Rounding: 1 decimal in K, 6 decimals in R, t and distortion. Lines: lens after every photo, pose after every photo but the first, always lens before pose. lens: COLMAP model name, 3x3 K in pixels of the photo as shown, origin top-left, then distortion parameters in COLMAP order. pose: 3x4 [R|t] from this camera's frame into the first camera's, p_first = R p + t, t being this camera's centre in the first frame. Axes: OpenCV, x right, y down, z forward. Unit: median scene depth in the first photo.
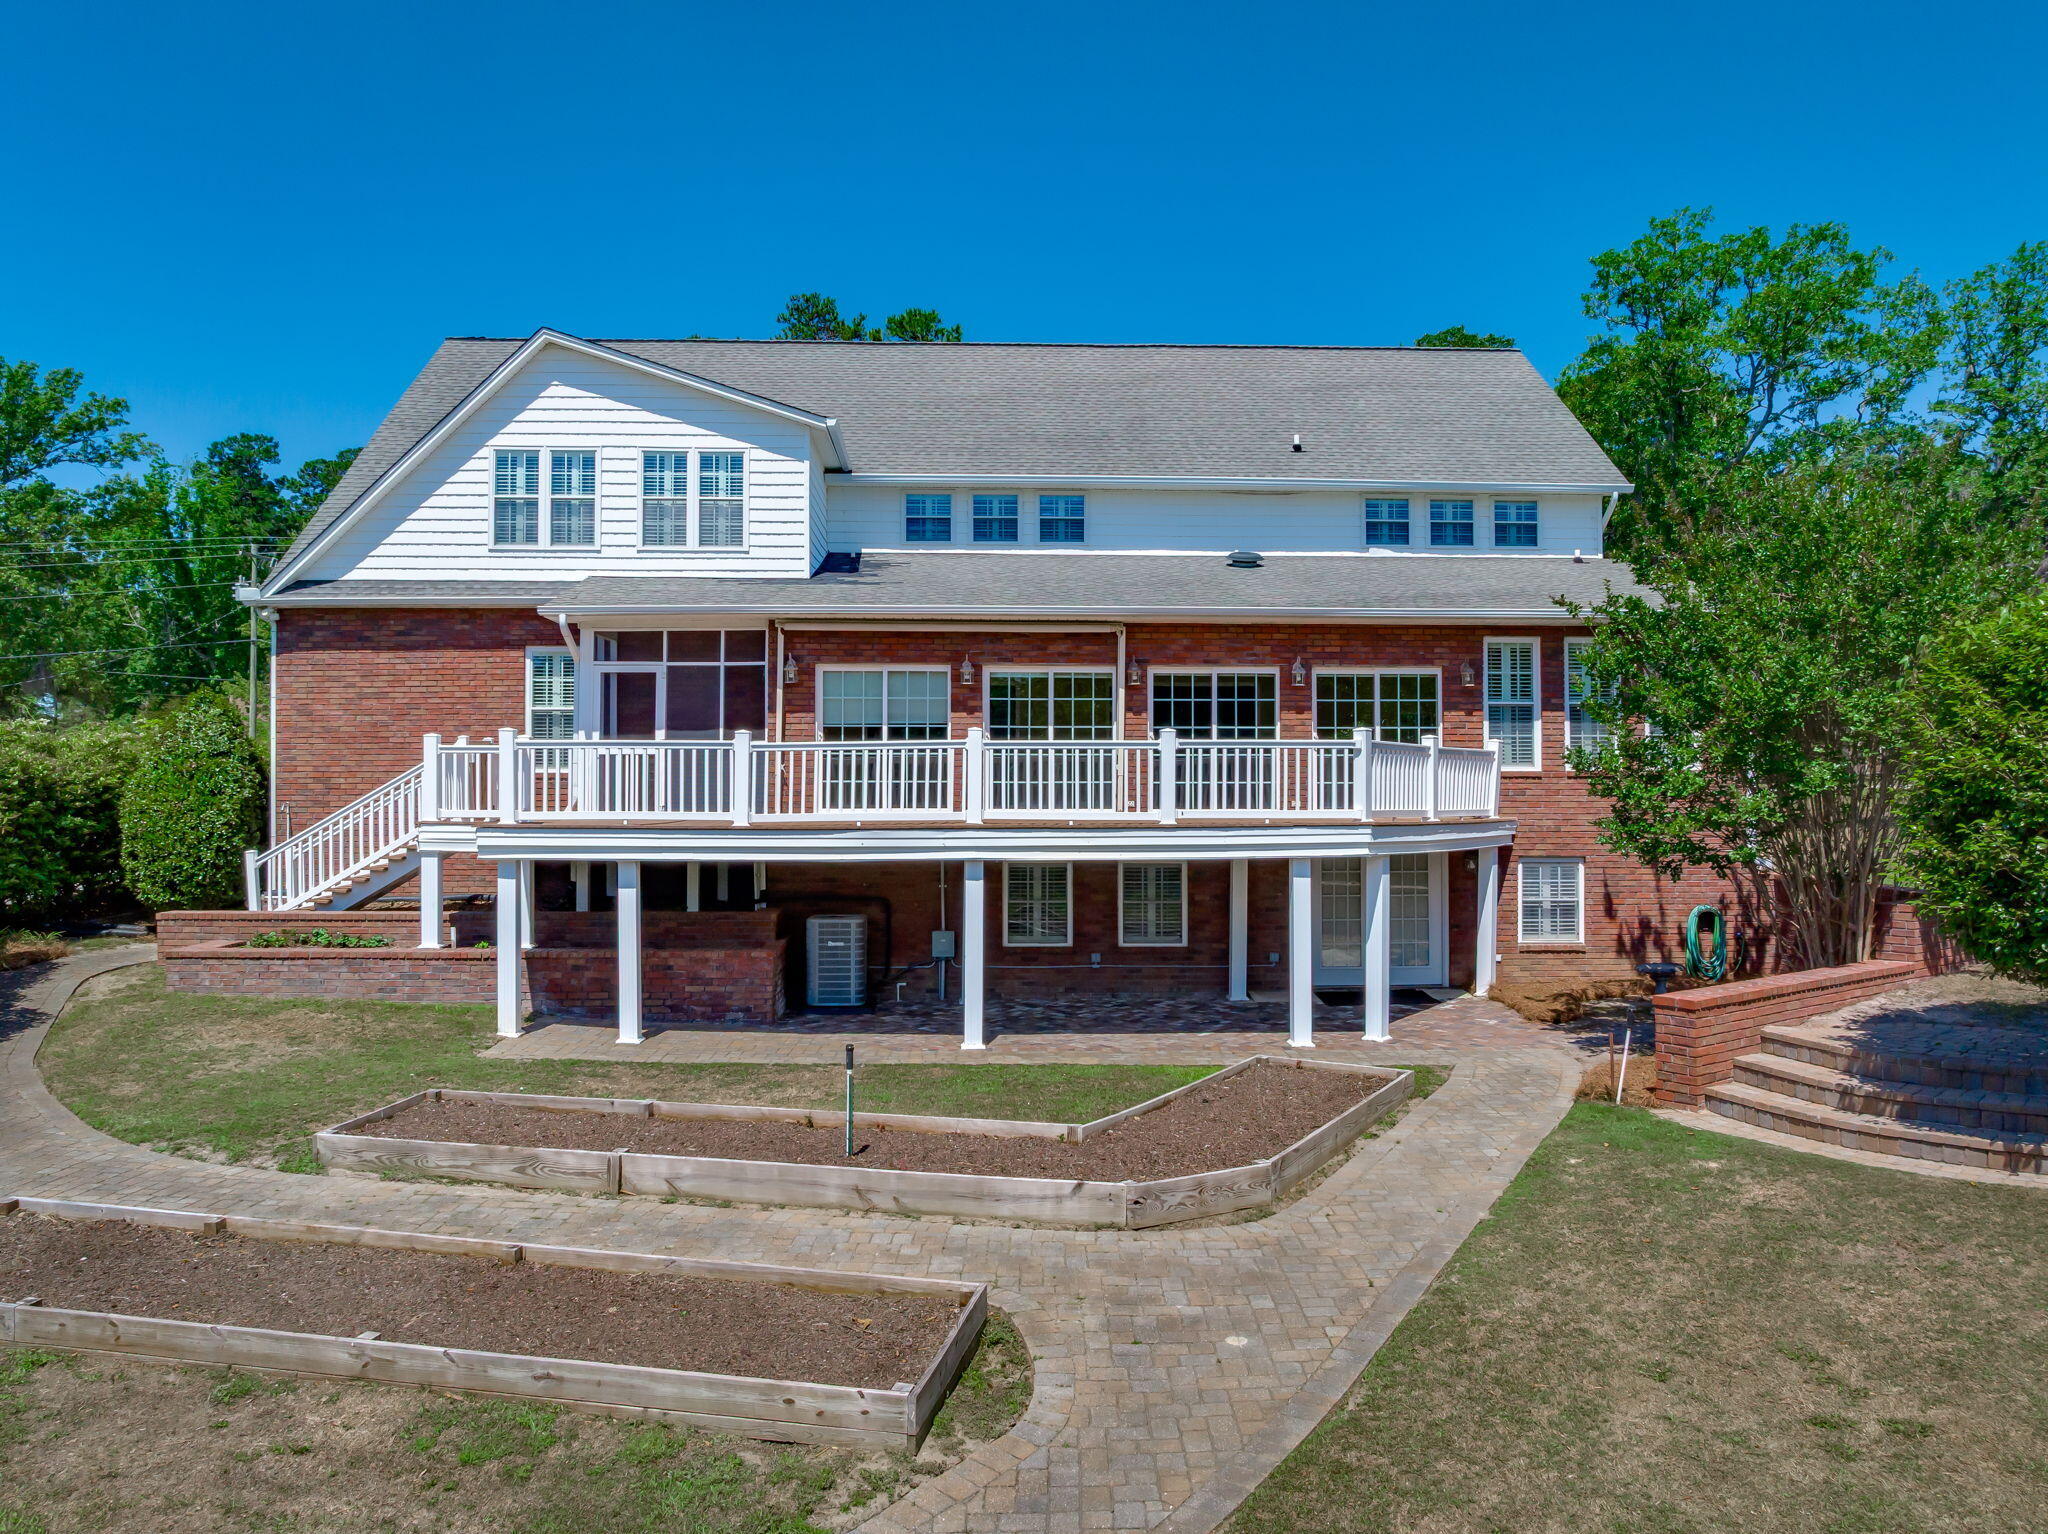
lens RADIAL K [[1458.9, 0, 1046.8], [0, 1458.9, 749.0], [0, 0, 1]] dist [-0.055757, 0.041143]
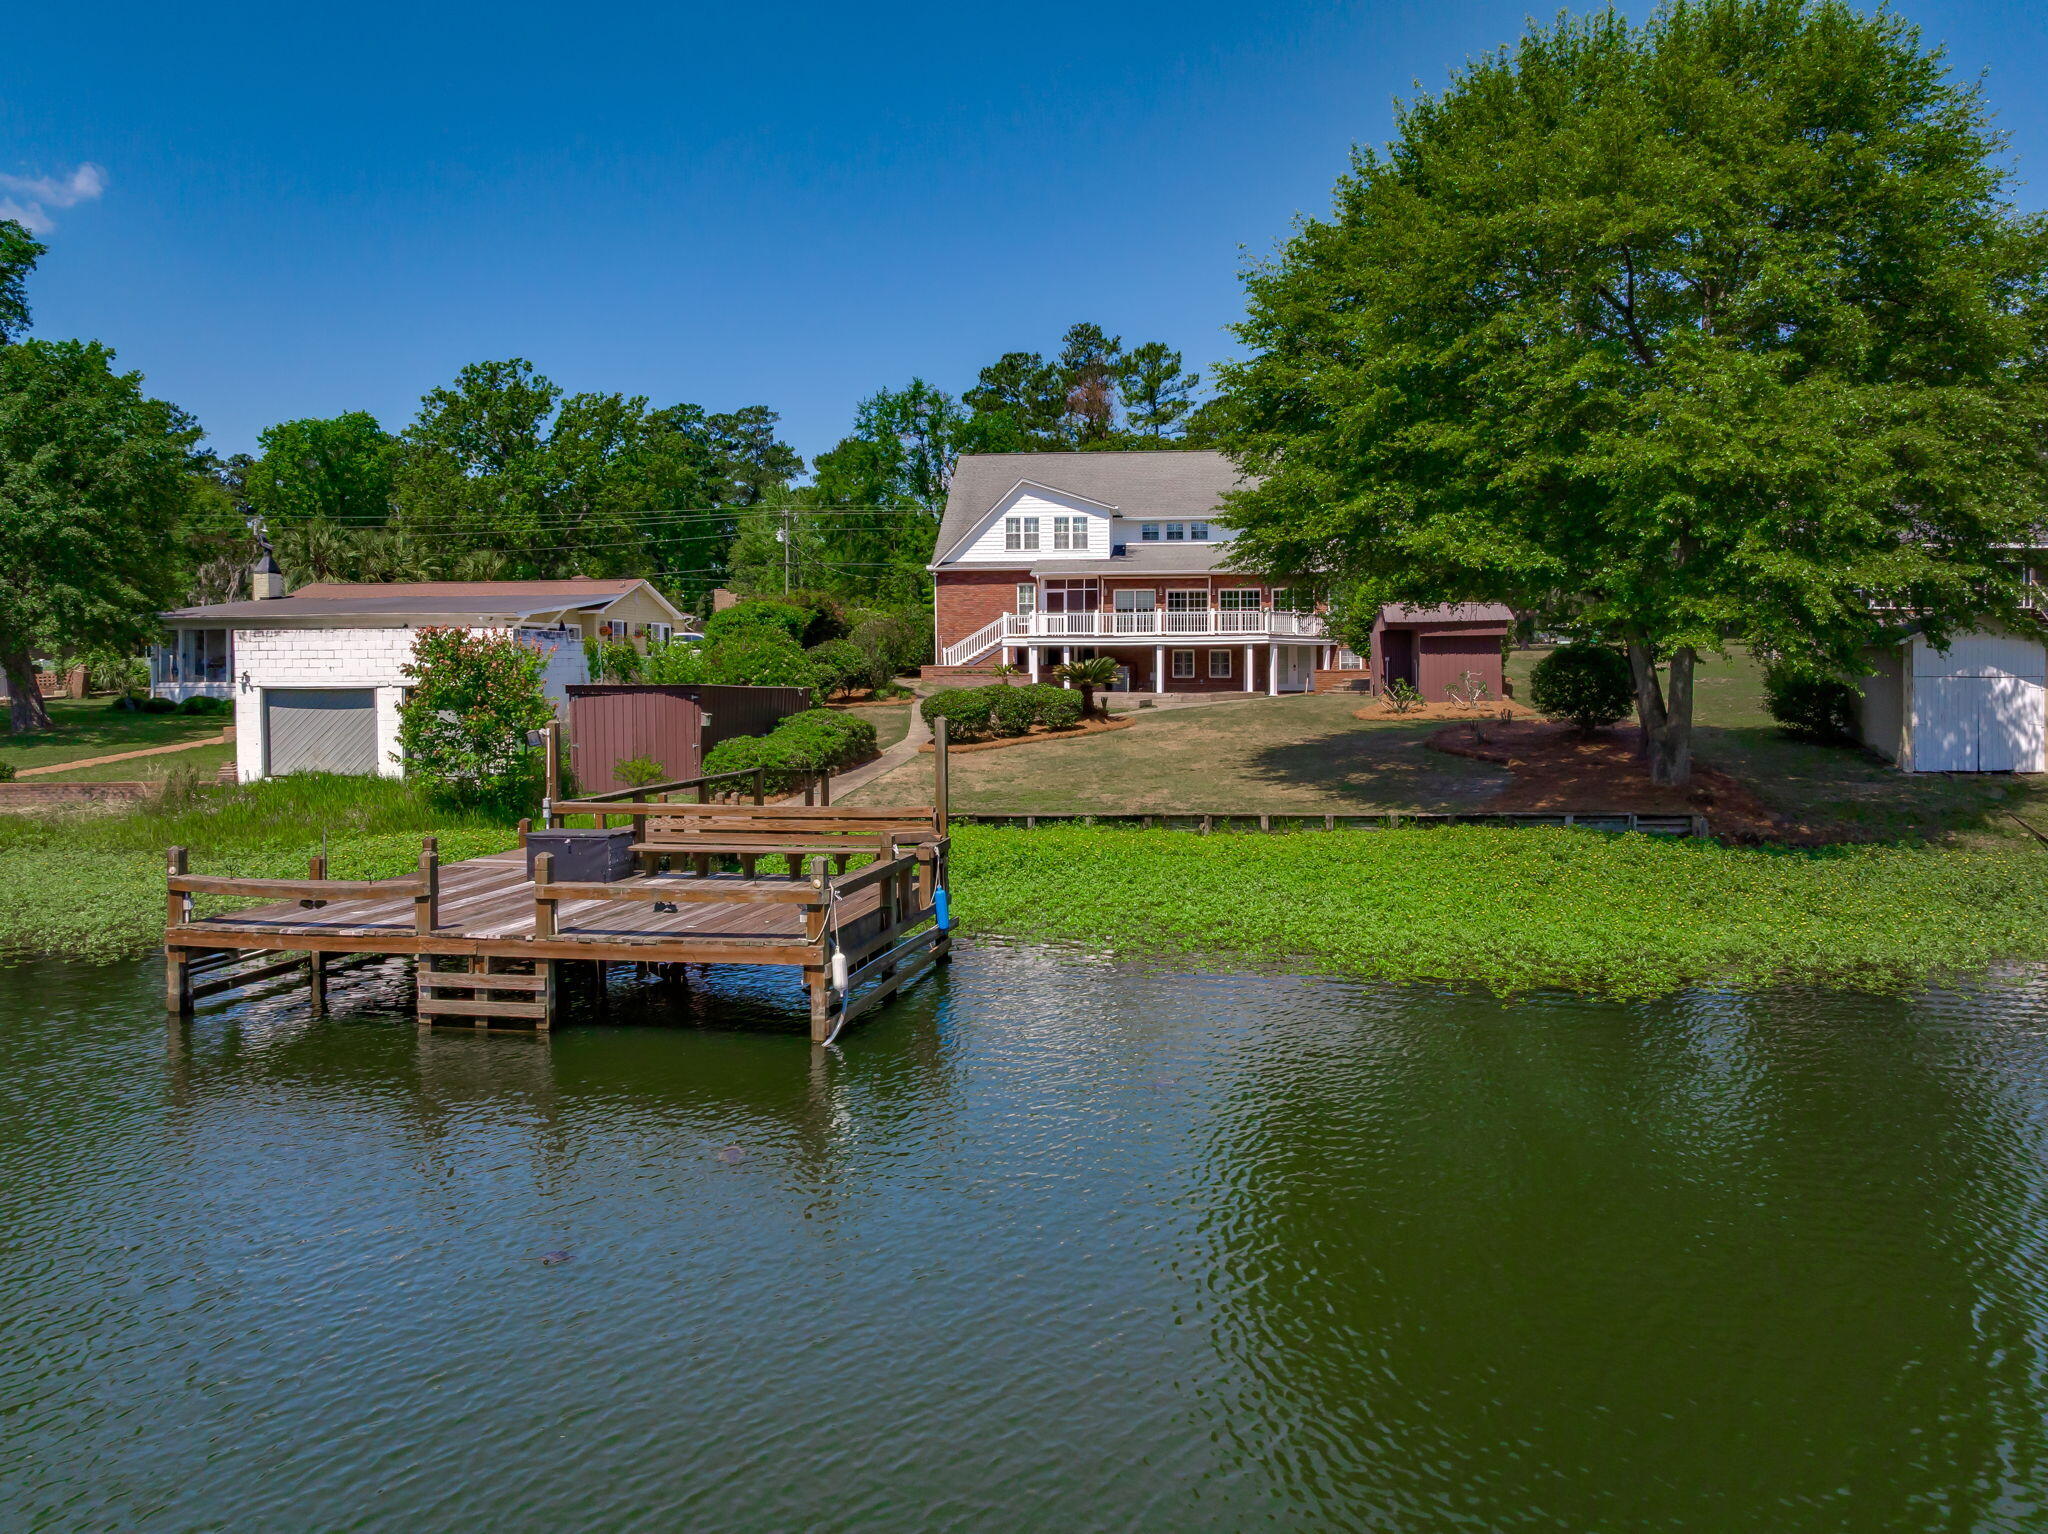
lens RADIAL K [[1371.4, 0, 1028.7], [0, 1371.4, 710.8], [0, 0, 1]] dist [0.000109, -0.000032]
pose [[0.982554, 0.004777, -0.185915, 0.222920], [0.006738, 0.998099, 0.061255, 0.023350], [0.185855, -0.061439, 0.980655, -2.031654]]
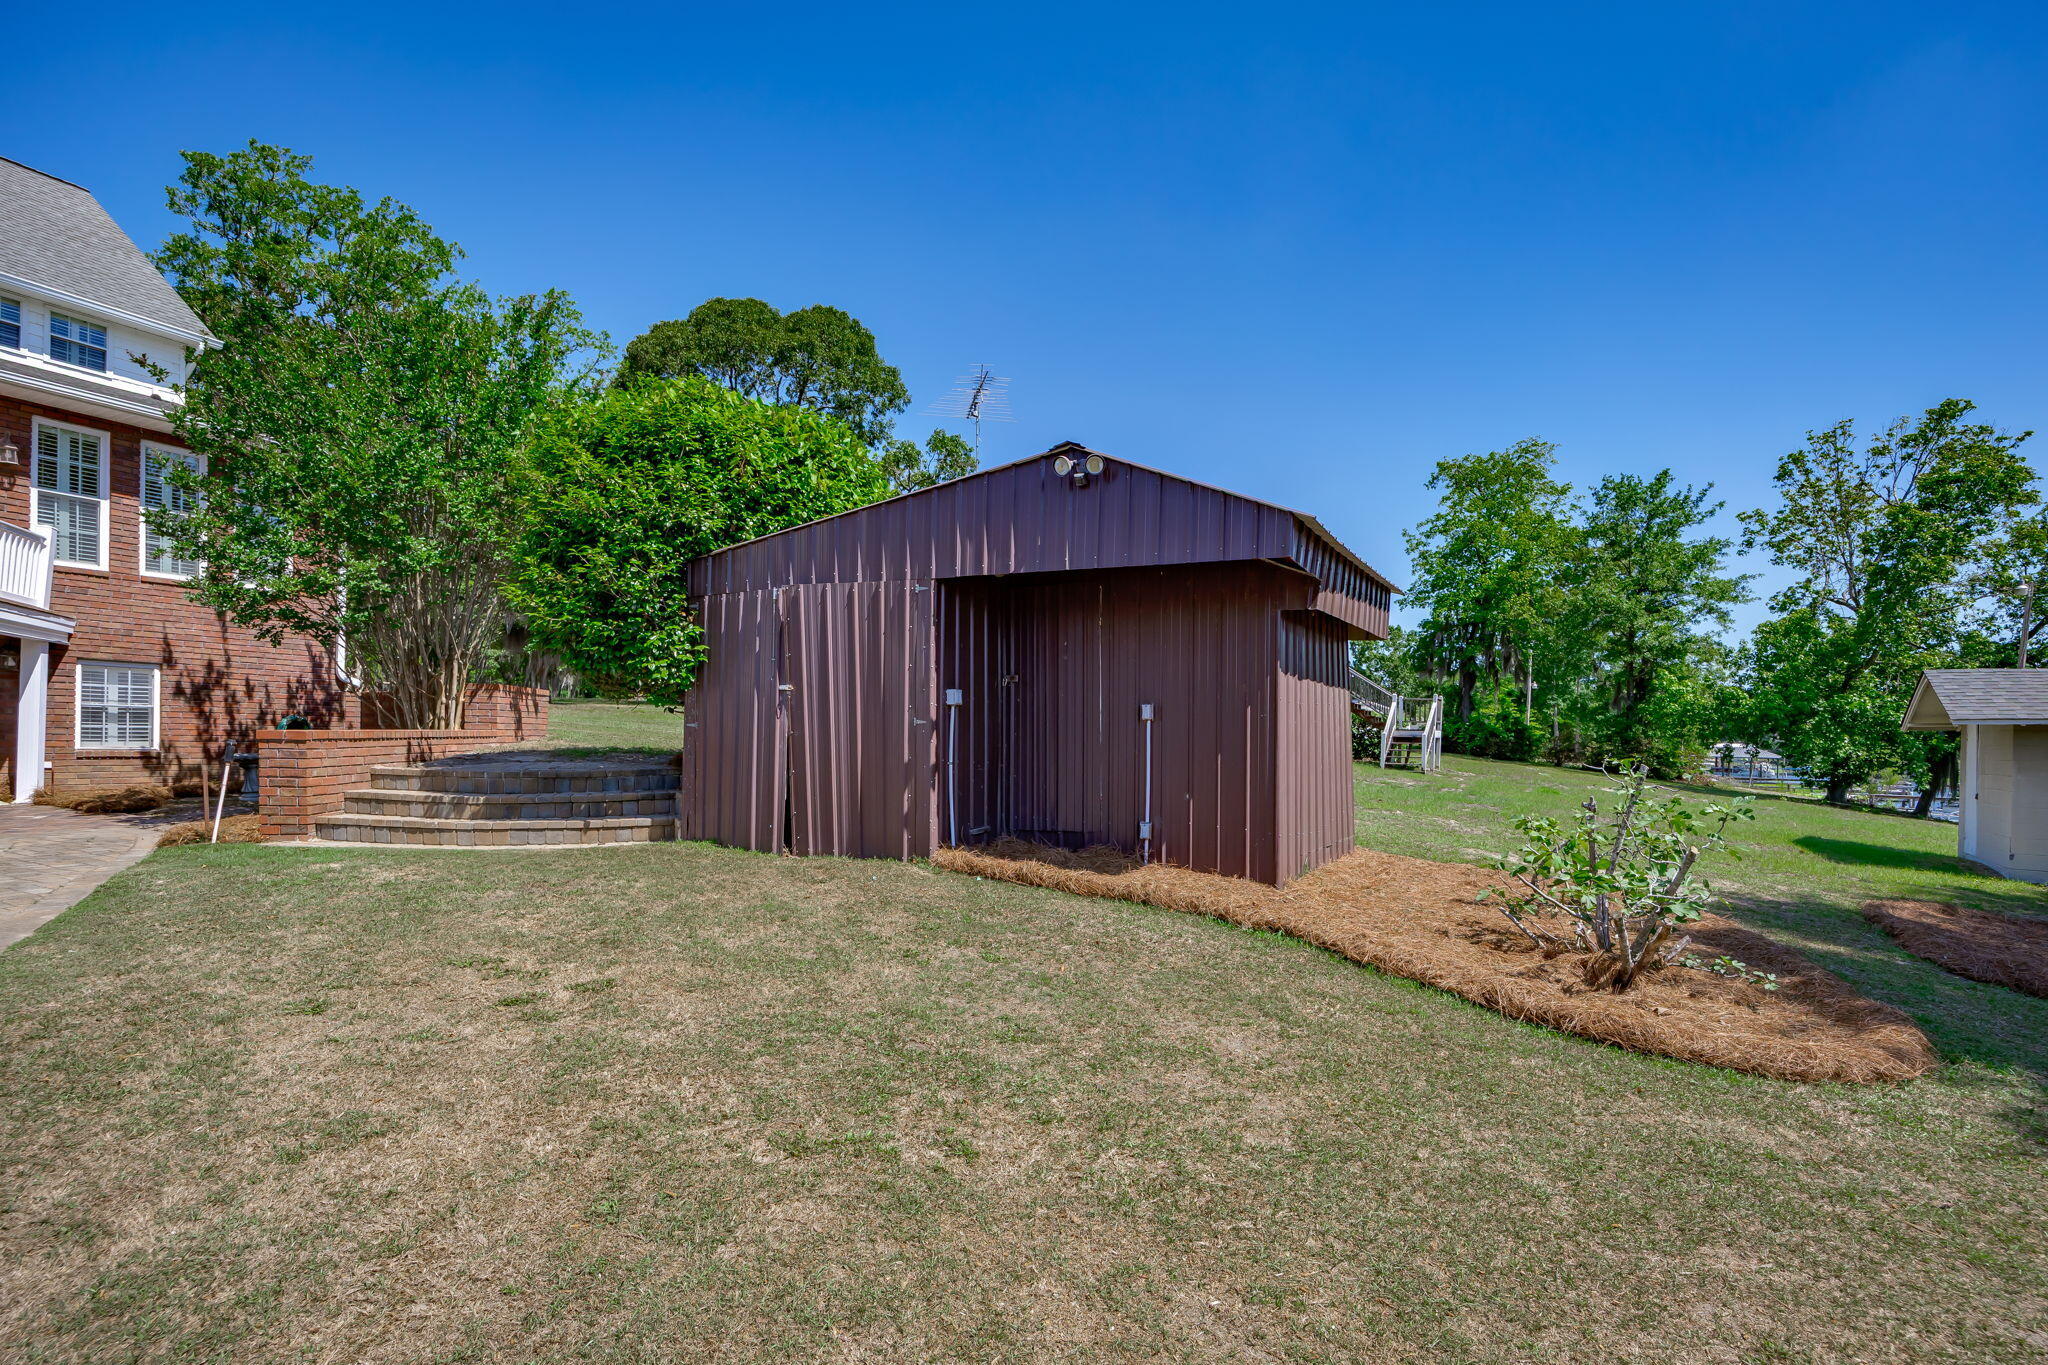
lens RADIAL K [[1024.8, 0, 1041.6], [0, 1024.8, 757.5], [0, 0, 1]] dist [-0.013985, 0.000326]
pose [[0.470884, -0.003858, 0.882187, 0.038936], [-0.047704, 0.998416, 0.029829, 0.091962], [-0.880905, -0.056130, 0.469954, 0.131106]]
